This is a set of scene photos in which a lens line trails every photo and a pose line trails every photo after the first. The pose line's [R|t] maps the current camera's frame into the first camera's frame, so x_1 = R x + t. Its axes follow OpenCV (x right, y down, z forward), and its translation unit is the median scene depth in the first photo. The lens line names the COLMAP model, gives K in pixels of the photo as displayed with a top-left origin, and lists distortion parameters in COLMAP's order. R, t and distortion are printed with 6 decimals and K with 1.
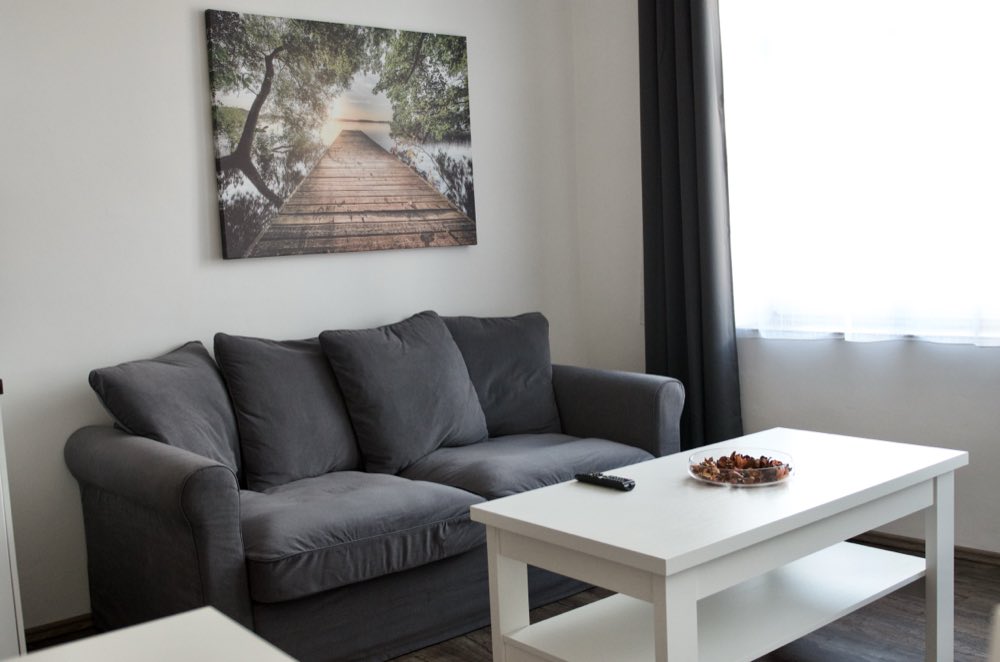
lens RADIAL K [[1050.0, 0, 499.0], [0, 1050.0, 334.7], [0, 0, 1]] dist [-0.100256, 0.000000]
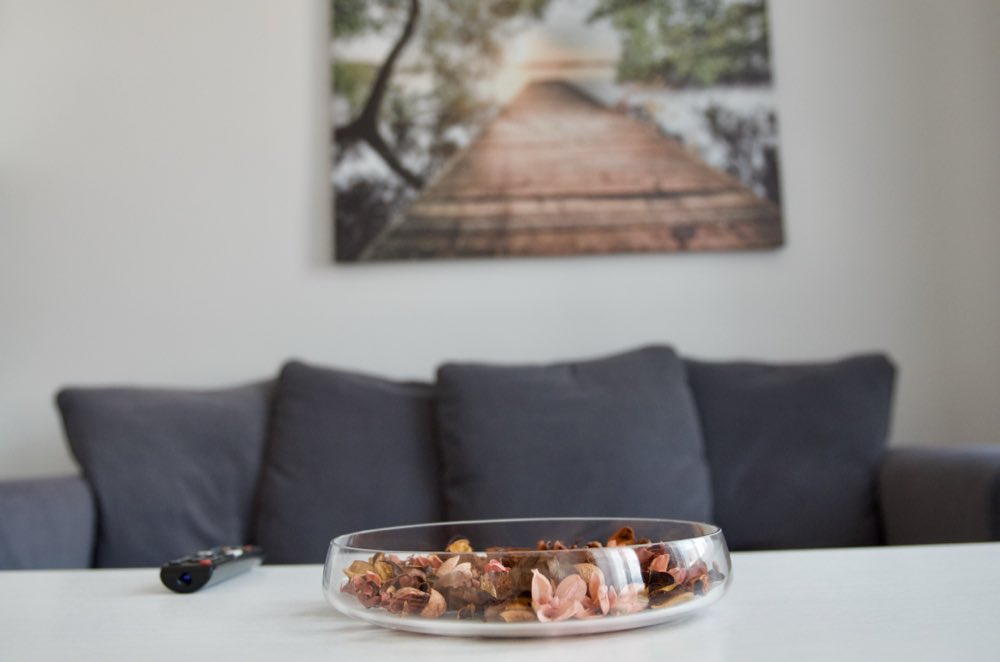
lens RADIAL K [[1050.0, 0, 501.4], [0, 1050.0, 325.3], [0, 0, 1]] dist [-0.100256, 0.000000]
pose [[0.736065, -0.040027, -0.675726, 0.288991], [-0.069129, 0.988586, -0.133862, 0.055443], [0.673371, 0.145243, 0.724897, 0.510481]]
